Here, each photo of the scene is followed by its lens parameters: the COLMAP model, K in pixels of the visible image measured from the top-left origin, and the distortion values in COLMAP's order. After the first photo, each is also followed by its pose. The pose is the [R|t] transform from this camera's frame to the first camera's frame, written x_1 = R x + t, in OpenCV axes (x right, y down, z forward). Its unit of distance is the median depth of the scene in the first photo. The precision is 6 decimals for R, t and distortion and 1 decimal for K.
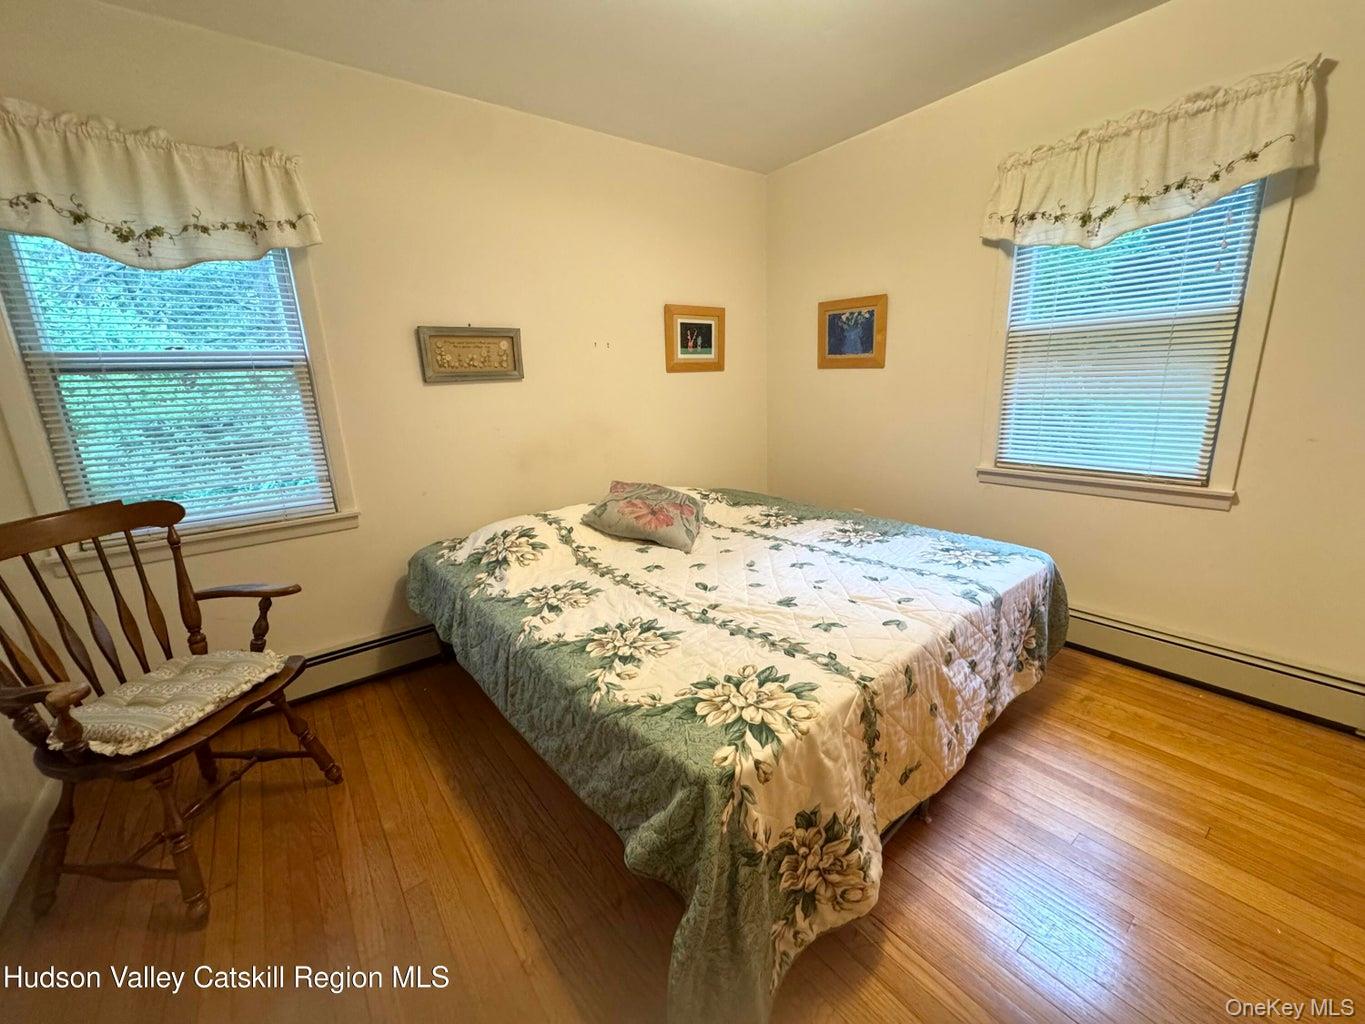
lens RADIAL K [[544.2, 0, 681.5], [0, 544.2, 509.9], [0, 0, 1]] dist [-0.000401, 0.000218]
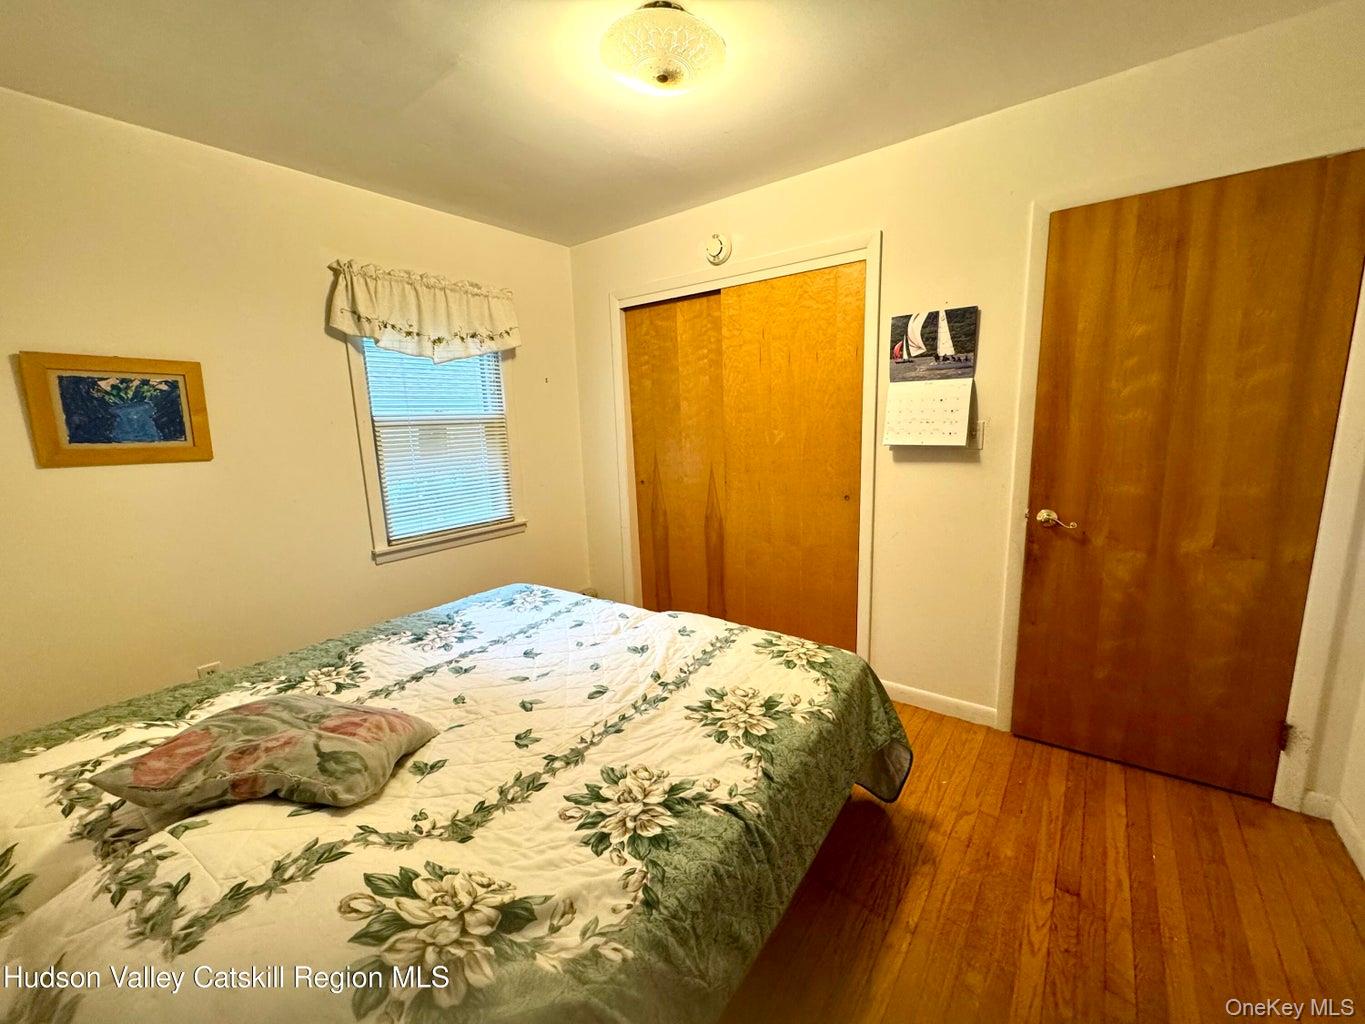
lens RADIAL K [[544.2, 0, 681.5], [0, 544.2, 509.9], [0, 0, 1]] dist [-0.000401, 0.000218]
pose [[-0.253408, -0.116435, 0.960327, -0.660640], [0.271931, 0.944126, 0.186227, -0.218881], [-0.928352, 0.308334, -0.207587, 0.788461]]
